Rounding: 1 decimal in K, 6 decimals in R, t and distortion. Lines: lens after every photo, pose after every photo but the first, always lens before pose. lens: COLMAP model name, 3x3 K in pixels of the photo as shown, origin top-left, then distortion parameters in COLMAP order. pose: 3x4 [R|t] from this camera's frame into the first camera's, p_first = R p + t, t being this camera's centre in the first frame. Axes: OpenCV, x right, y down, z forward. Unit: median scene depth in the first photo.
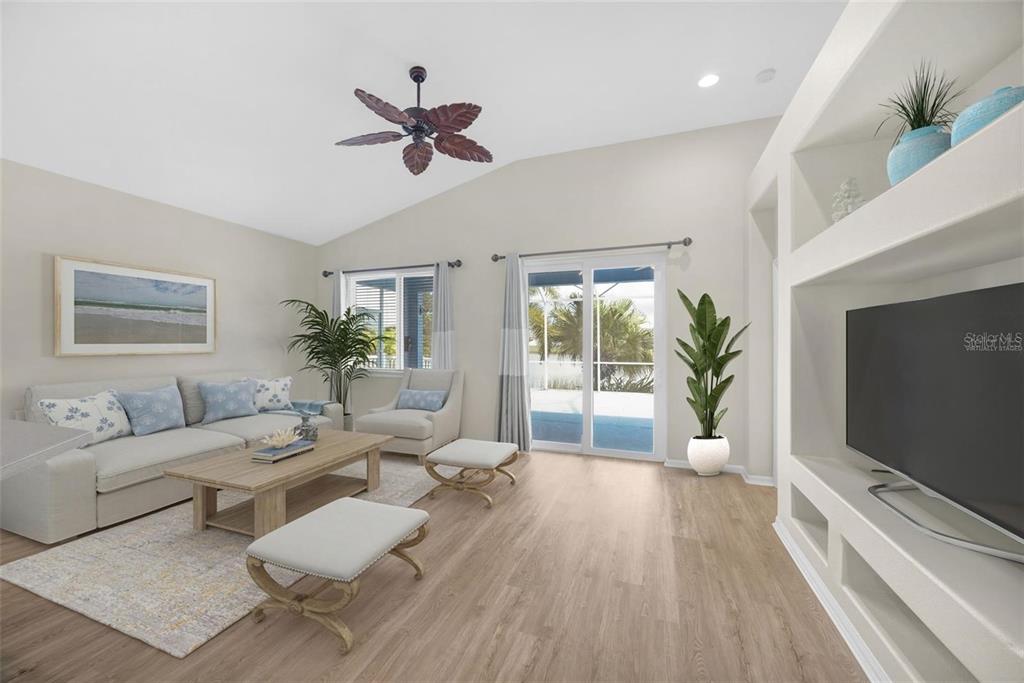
lens RADIAL K [[396.0, 0, 508.3], [0, 396.0, 339.9], [0, 0, 1]] dist [-0.000028, -0.000072]
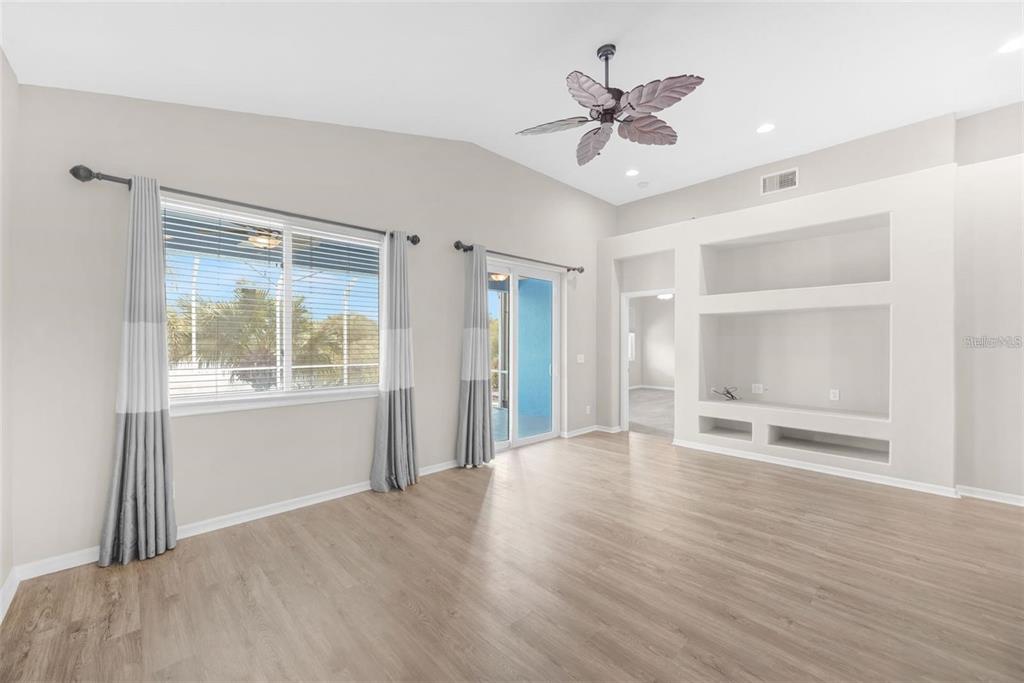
lens RADIAL K [[397.2, 0, 512.4], [0, 397.2, 344.9], [0, 0, 1]] dist [-0.002404, -0.000274]
pose [[0.435668, -0.007393, 0.900077, -0.725820], [-0.005129, 0.999930, 0.010696, -0.001331], [-0.900093, -0.009276, 0.435600, 0.497729]]
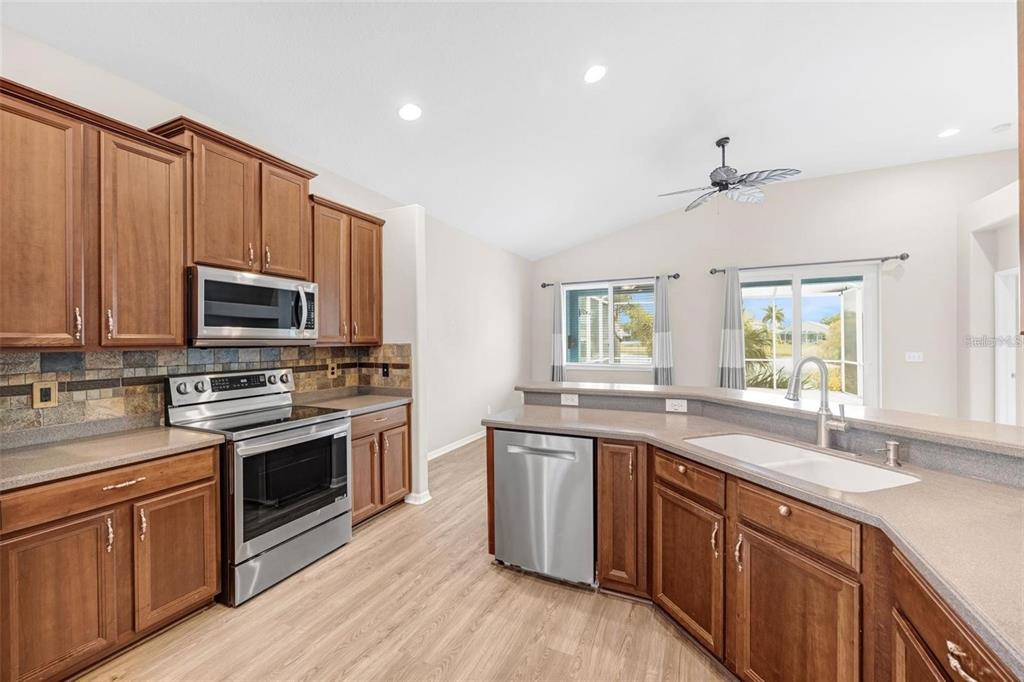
lens RADIAL K [[397.2, 0, 512.4], [0, 397.2, 344.4], [0, 0, 1]] dist [-0.002404, -0.000274]
pose [[0.996459, -0.005510, -0.083894, -0.524313], [0.006685, 0.999883, 0.013731, -0.003022], [0.083808, -0.014243, 0.996380, -0.256471]]
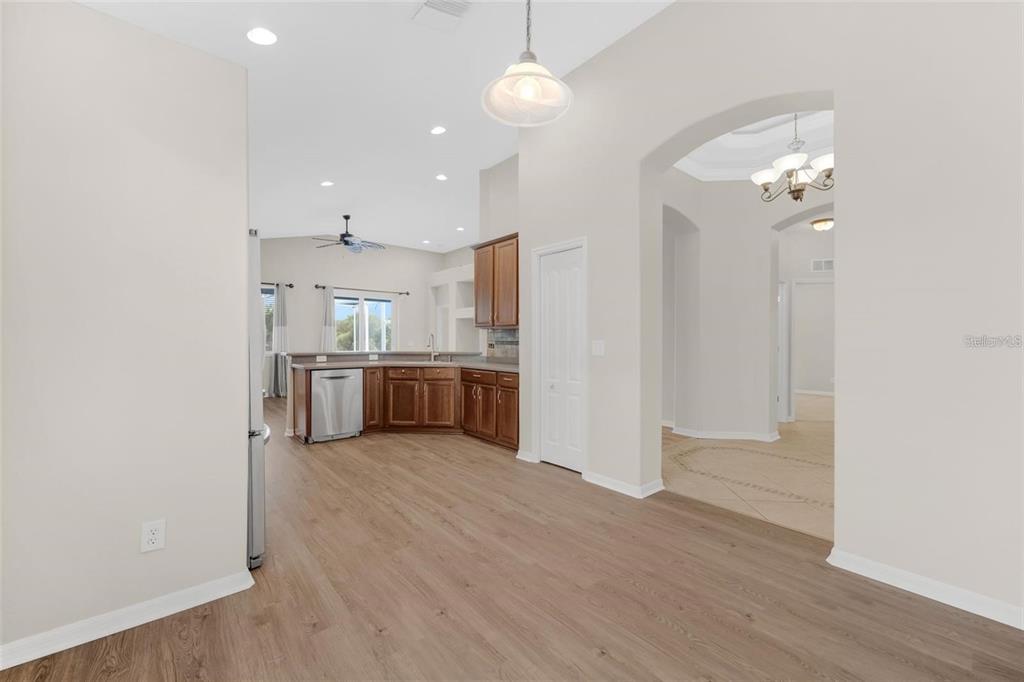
lens RADIAL K [[396.0, 0, 508.3], [0, 396.0, 339.4], [0, 0, 1]] dist [-0.000028, -0.000072]
pose [[0.492987, 0.002941, 0.870032, -1.117303], [-0.005385, 0.999985, -0.000329, 0.027989], [-0.870020, -0.004523, 0.492996, -0.609662]]
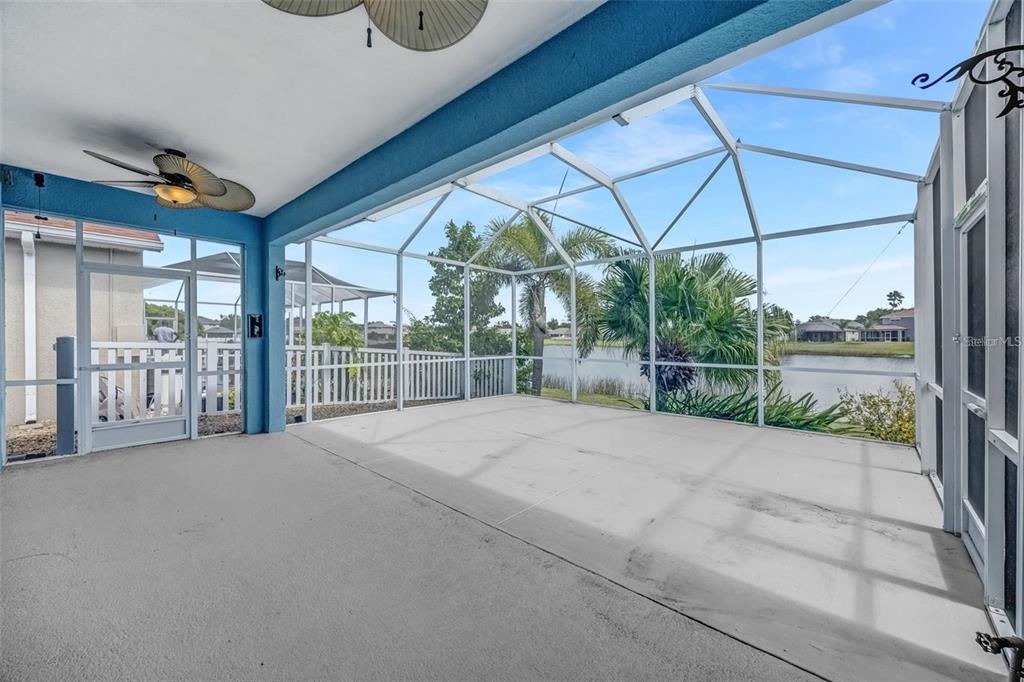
lens RADIAL K [[396.0, 0, 508.3], [0, 396.0, 339.4], [0, 0, 1]] dist [-0.000028, -0.000072]
pose [[0.928163, 0.000219, -0.372174, 0.595275], [0.003351, 0.999954, 0.008946, 0.040983], [0.372159, -0.009550, 0.928120, 0.904729]]
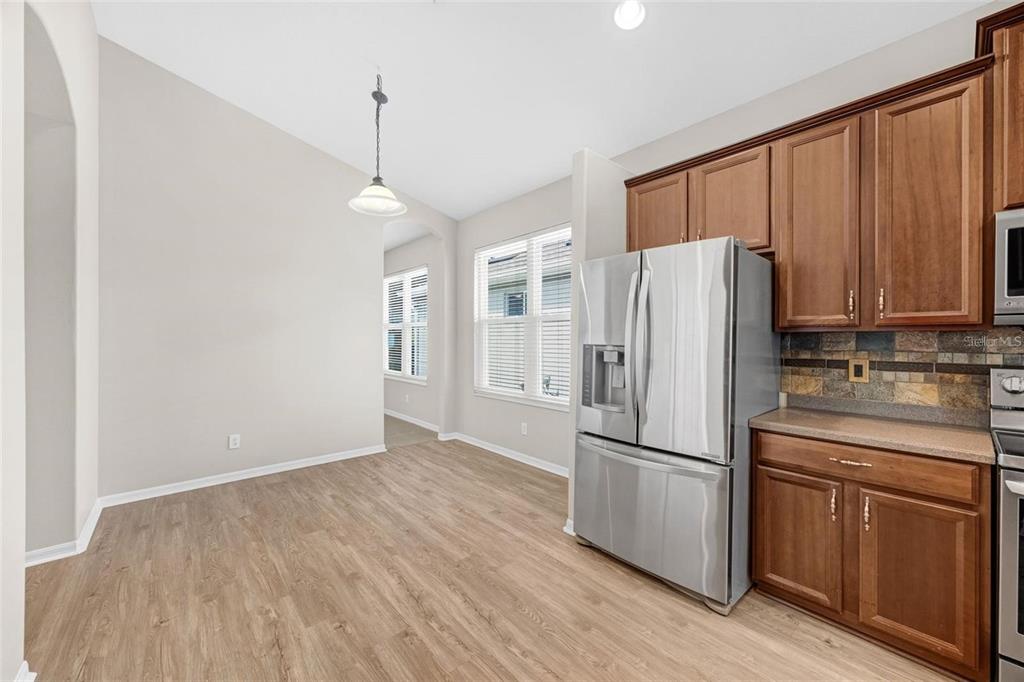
lens RADIAL K [[396.0, 0, 508.3], [0, 396.0, 339.4], [0, 0, 1]] dist [-0.000028, -0.000072]
pose [[-0.486831, 0.000039, -0.873496, -0.451189], [0.001777, 0.999998, -0.000946, 0.012558], [0.873494, -0.002012, -0.486830, -0.049880]]
